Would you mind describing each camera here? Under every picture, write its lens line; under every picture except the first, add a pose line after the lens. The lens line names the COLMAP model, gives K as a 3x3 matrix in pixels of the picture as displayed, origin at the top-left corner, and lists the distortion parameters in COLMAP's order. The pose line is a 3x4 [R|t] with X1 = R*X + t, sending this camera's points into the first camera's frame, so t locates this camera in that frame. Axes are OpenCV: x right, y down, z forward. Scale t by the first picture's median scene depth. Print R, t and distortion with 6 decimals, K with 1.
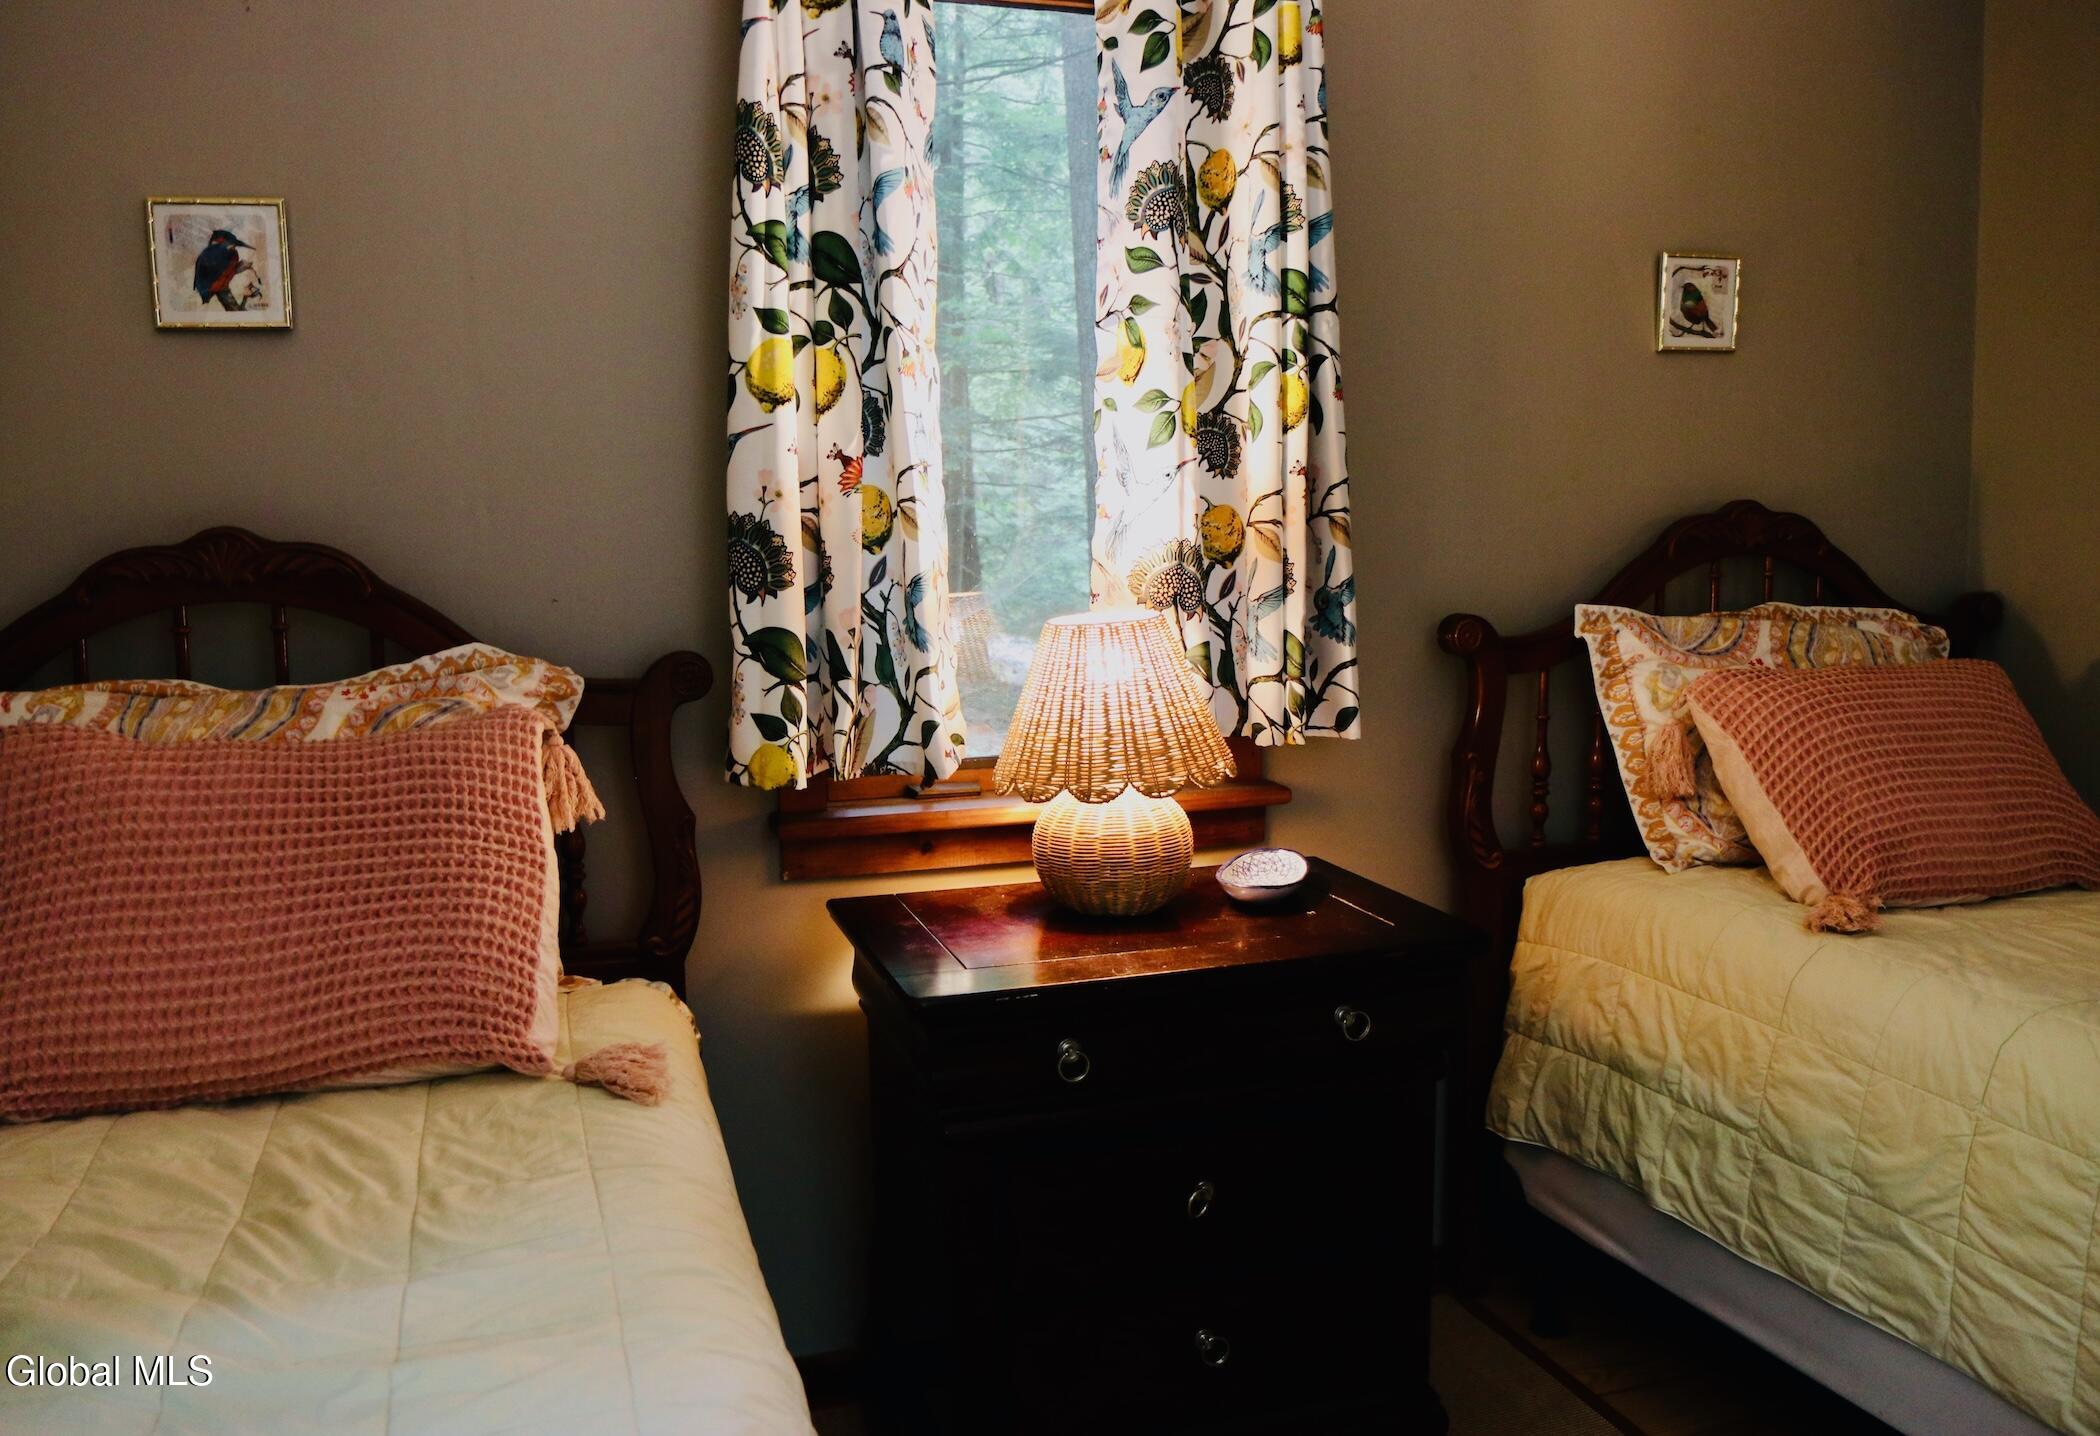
lens RADIAL K [[1633.9, 0, 1050.0], [0, 1633.9, 718.0], [0, 0, 1]] dist [-0.079433, 0.002389]
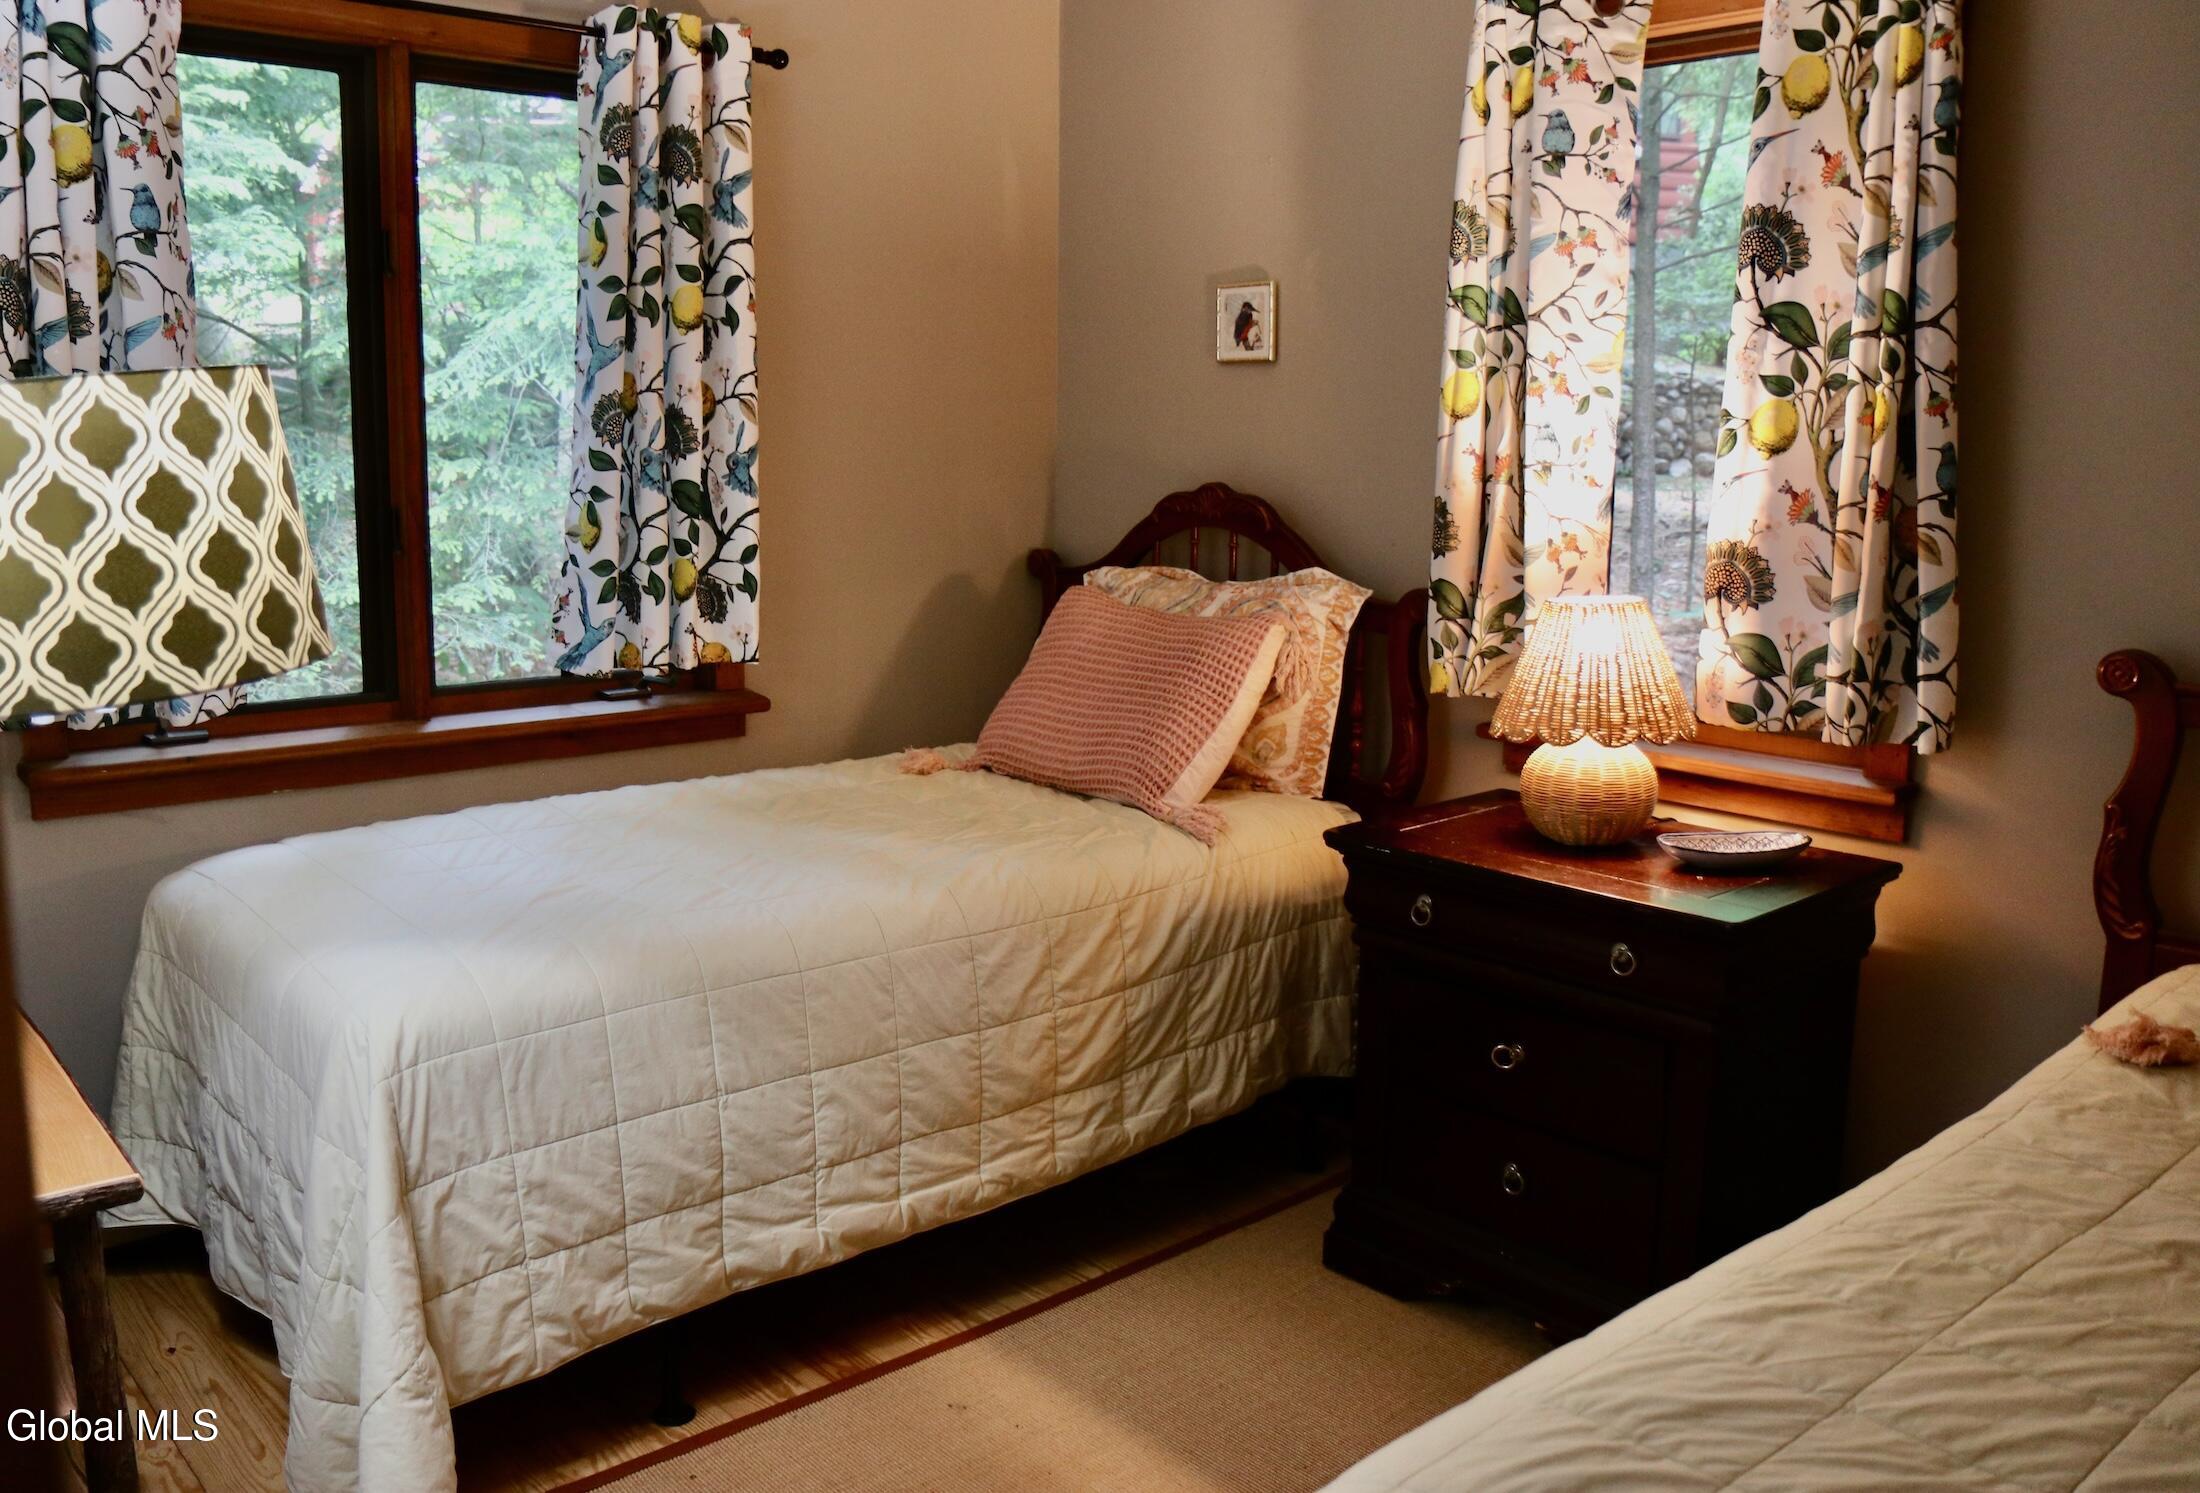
lens RADIAL K [[1809.1, 0, 1005.8], [0, 1809.1, 727.7], [0, 0, 1]] dist [-0.107687, 0.101652]
pose [[0.374719, 0.179379, -0.909620, 1.051213], [-0.116068, 0.982463, 0.145930, -0.105296], [0.919844, 0.050895, 0.388968, 0.061187]]
